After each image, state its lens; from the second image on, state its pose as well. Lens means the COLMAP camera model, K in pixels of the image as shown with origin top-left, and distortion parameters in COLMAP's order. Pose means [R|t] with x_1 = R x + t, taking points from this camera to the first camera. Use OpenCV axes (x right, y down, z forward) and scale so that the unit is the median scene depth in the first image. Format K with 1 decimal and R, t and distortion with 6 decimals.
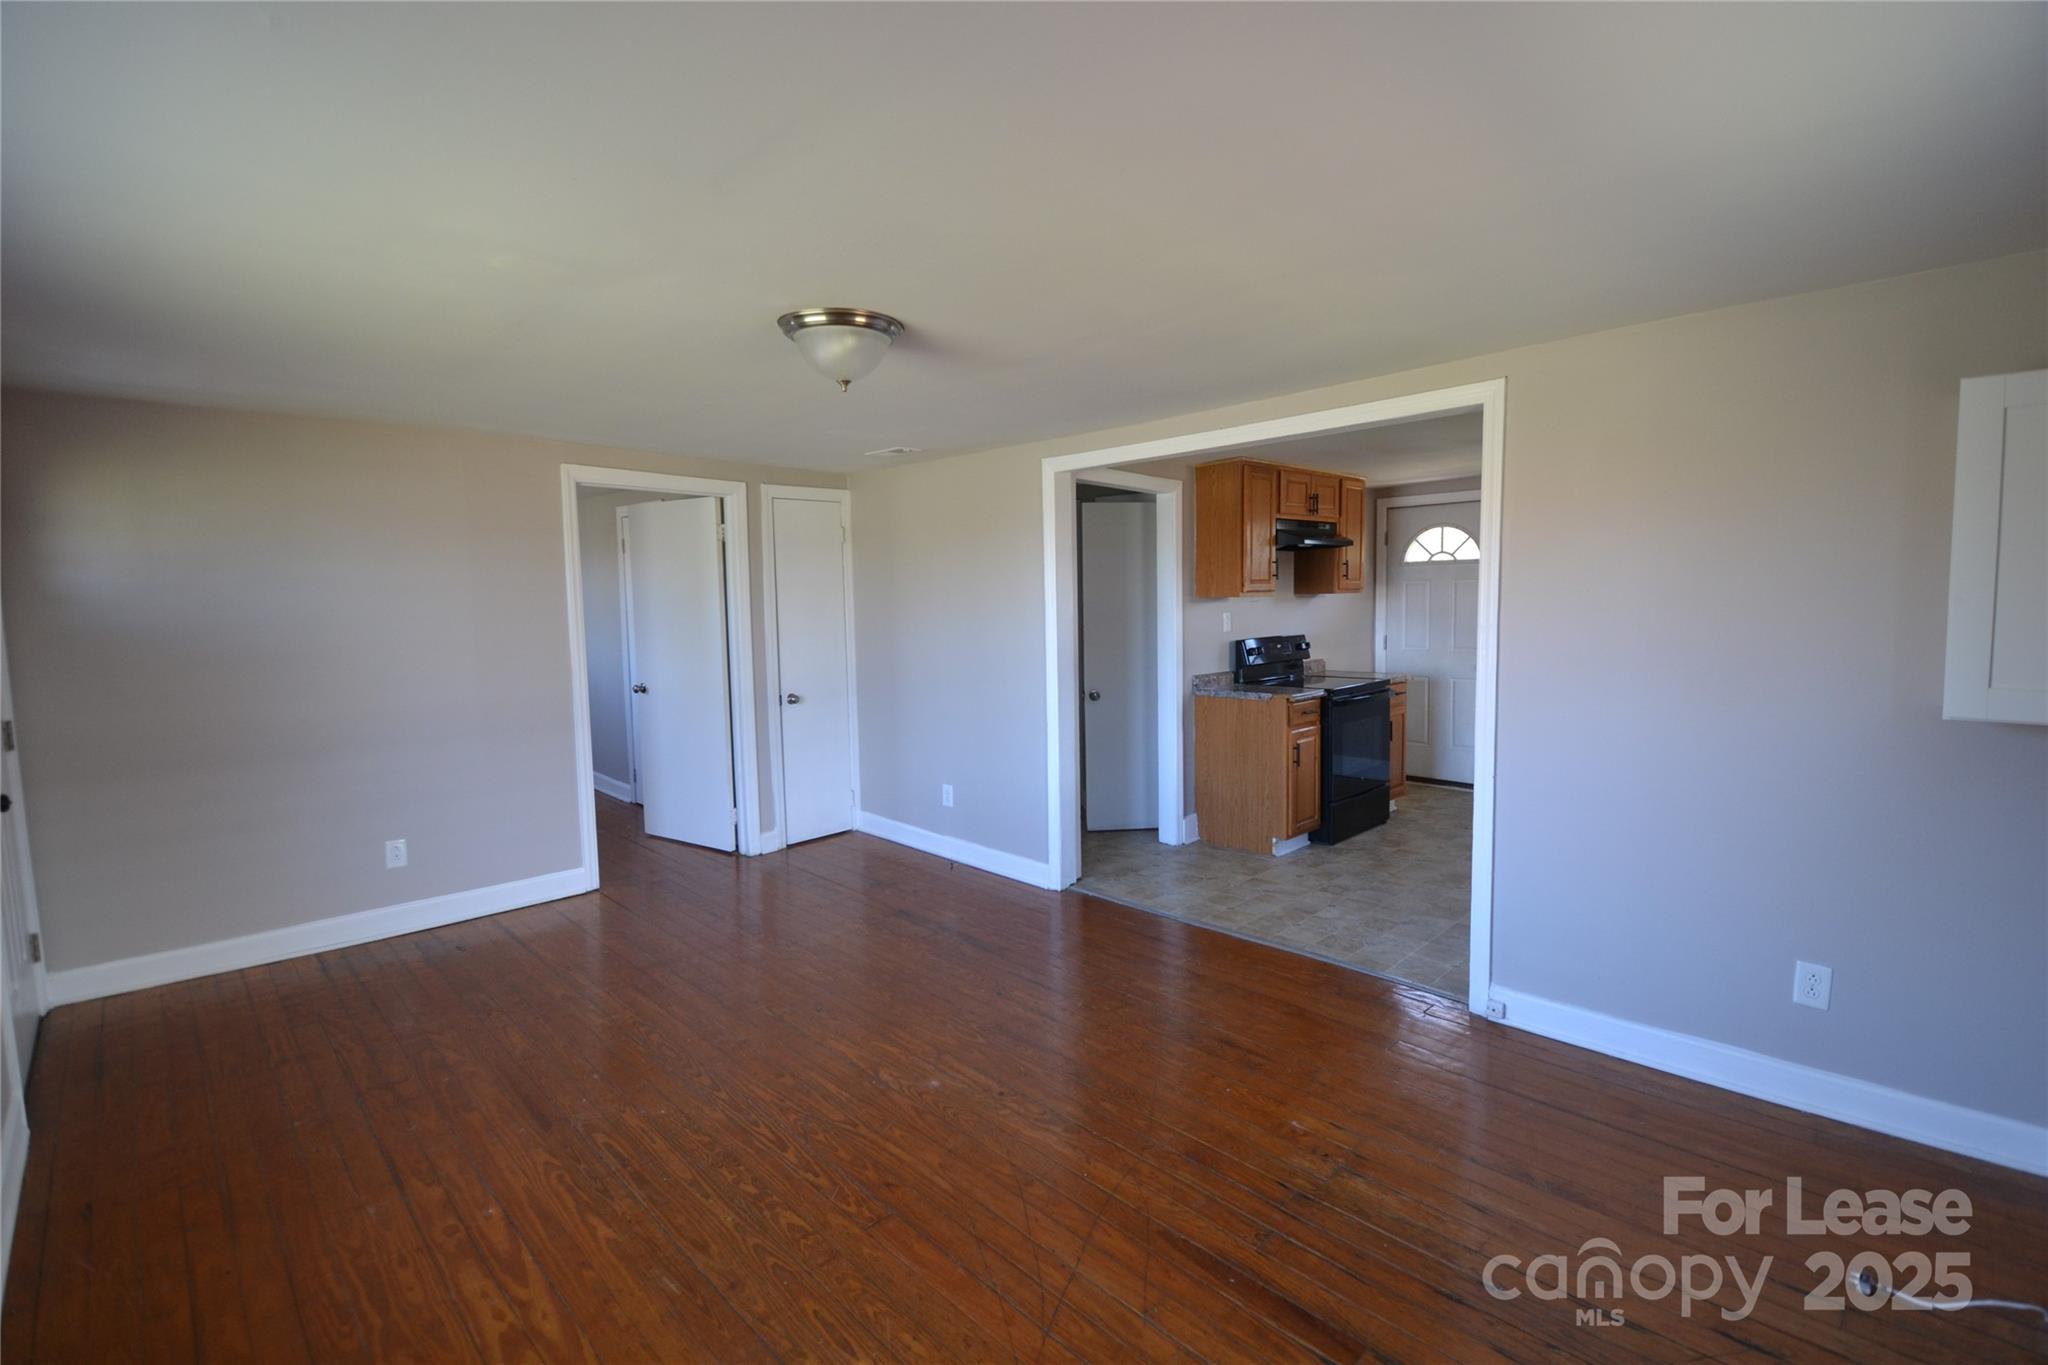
lens RADIAL K [[911.3, 0, 1025.7], [0, 911.3, 663.8], [0, 0, 1]] dist [0.025344, -0.029189]
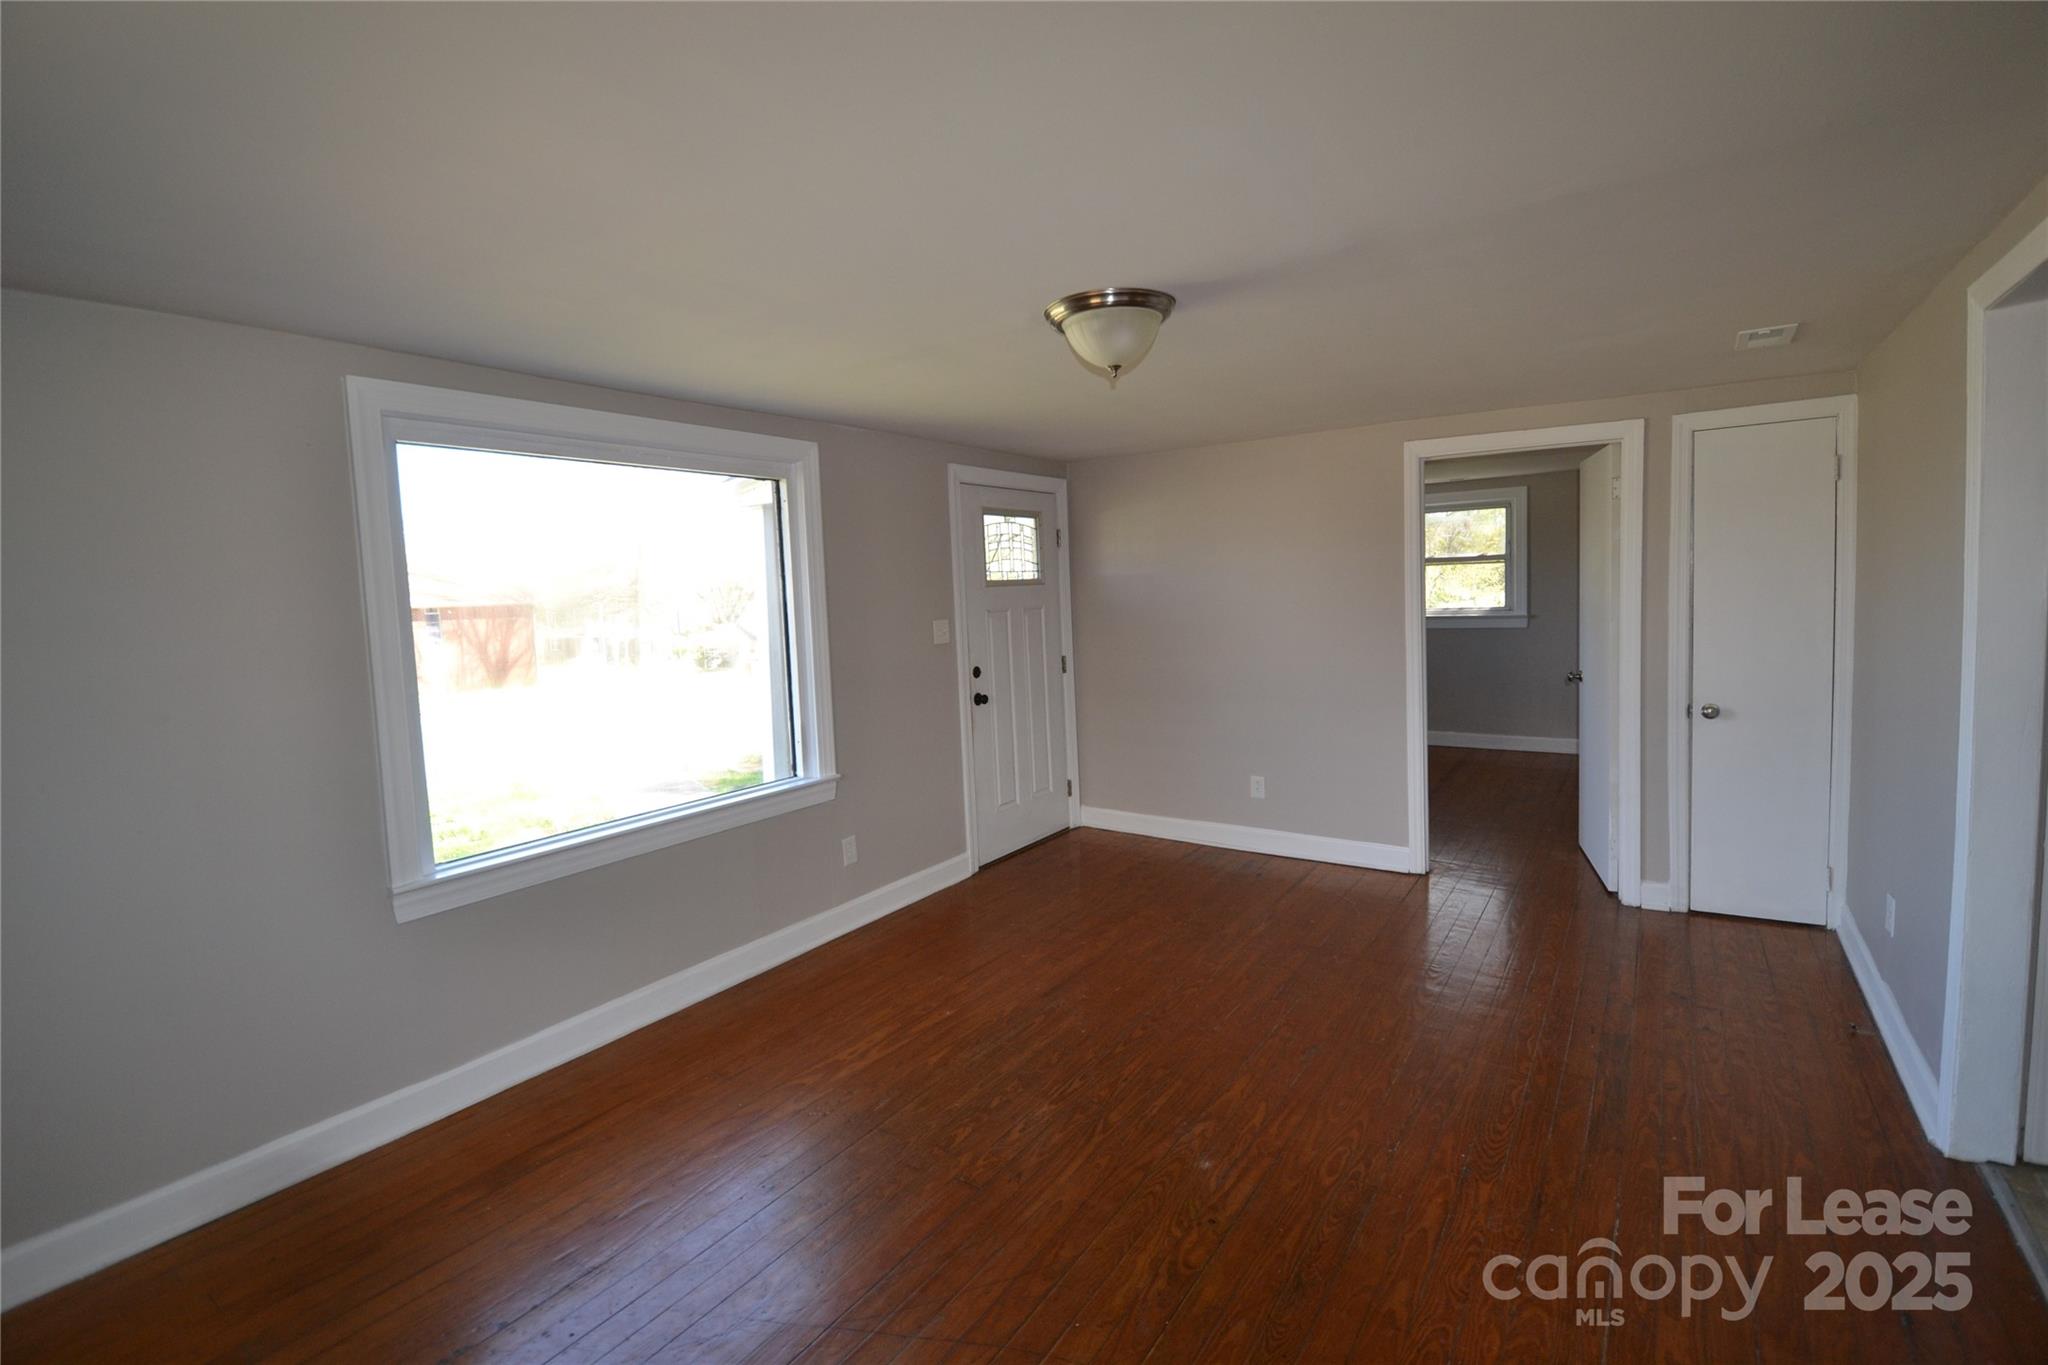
lens RADIAL K [[911.3, 0, 1025.7], [0, 911.3, 663.8], [0, 0, 1]] dist [0.025344, -0.029189]
pose [[0.183886, 0.086380, -0.979145, 0.357949], [-0.040110, 0.995961, 0.080331, -0.036505], [0.982129, 0.024502, 0.186608, 0.358451]]
